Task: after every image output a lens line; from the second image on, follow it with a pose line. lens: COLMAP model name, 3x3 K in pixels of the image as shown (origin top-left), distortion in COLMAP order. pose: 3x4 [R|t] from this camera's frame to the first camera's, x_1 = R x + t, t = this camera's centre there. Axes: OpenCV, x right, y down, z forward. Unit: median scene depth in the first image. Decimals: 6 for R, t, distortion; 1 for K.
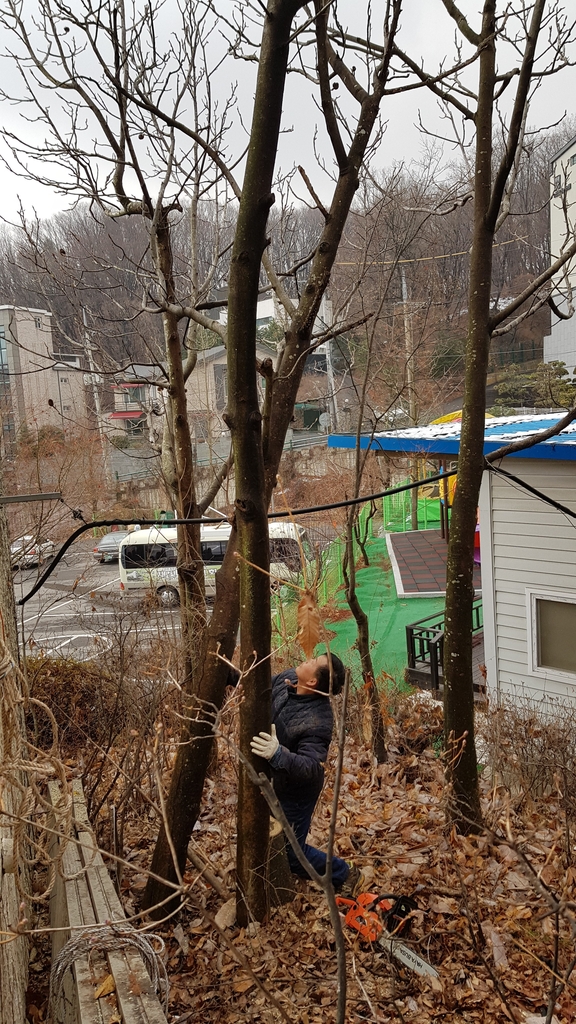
lens RADIAL K [[760.9, 0, 288.0], [0, 760.9, 512.0], [0, 0, 1]] dist [0.087495, -0.153374]
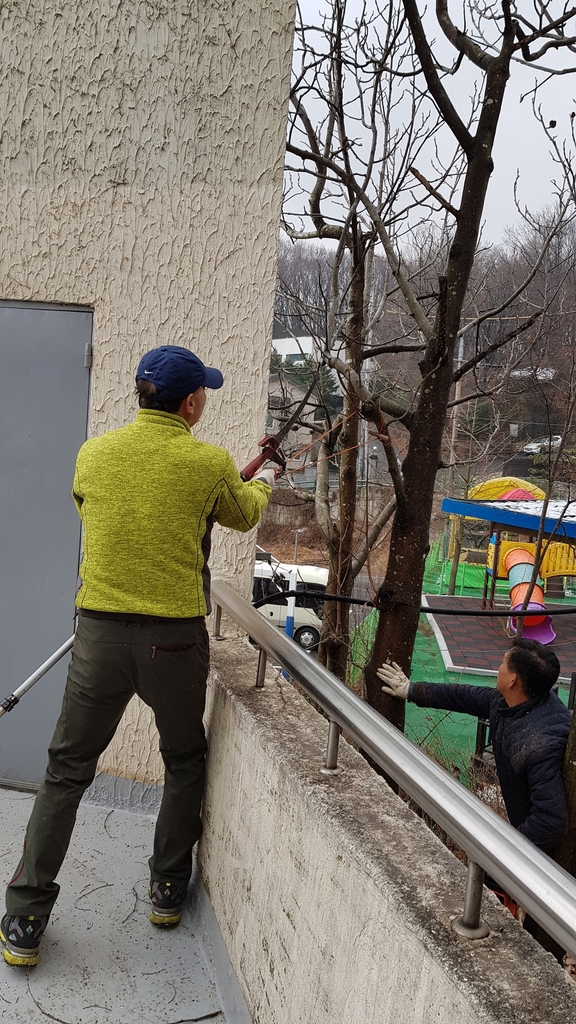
lens RADIAL K [[776.2, 0, 292.0], [0, 776.2, 509.3], [0, 0, 1]] dist [0.005961, 0.006898]
pose [[0.988396, 0.149542, -0.026660, -0.236421], [-0.150740, 0.987271, -0.050736, -0.030530], [0.018734, 0.054166, 0.998356, 0.148003]]
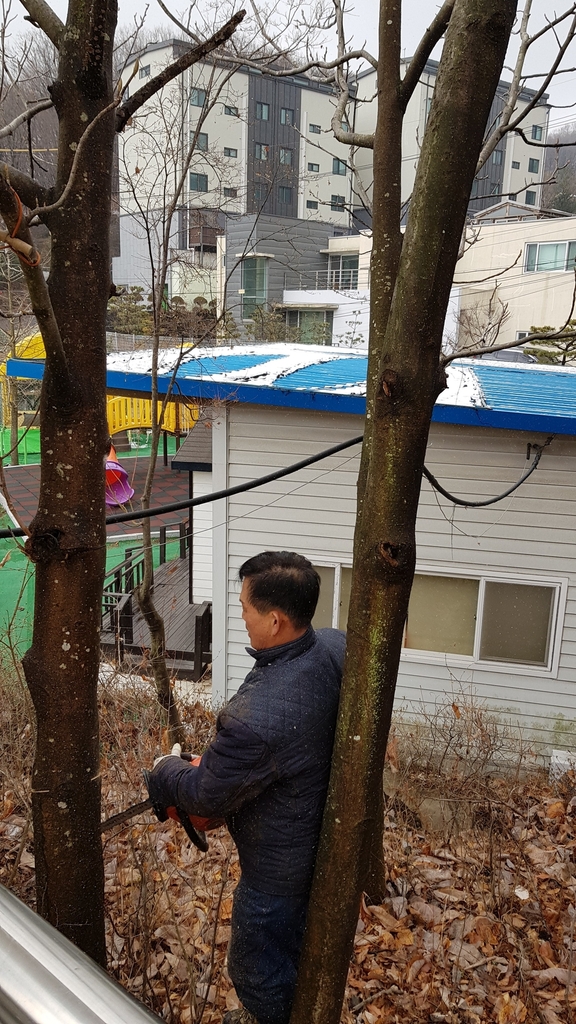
lens RADIAL K [[788.7, 0, 316.4], [0, 788.7, 527.4], [0, 0, 1]] dist [0.111107, -0.158766]
pose [[0.852508, -0.030248, 0.521838, -0.250909], [-0.025199, 0.994785, 0.098829, -0.046652], [-0.522106, -0.097403, 0.847300, 0.381495]]
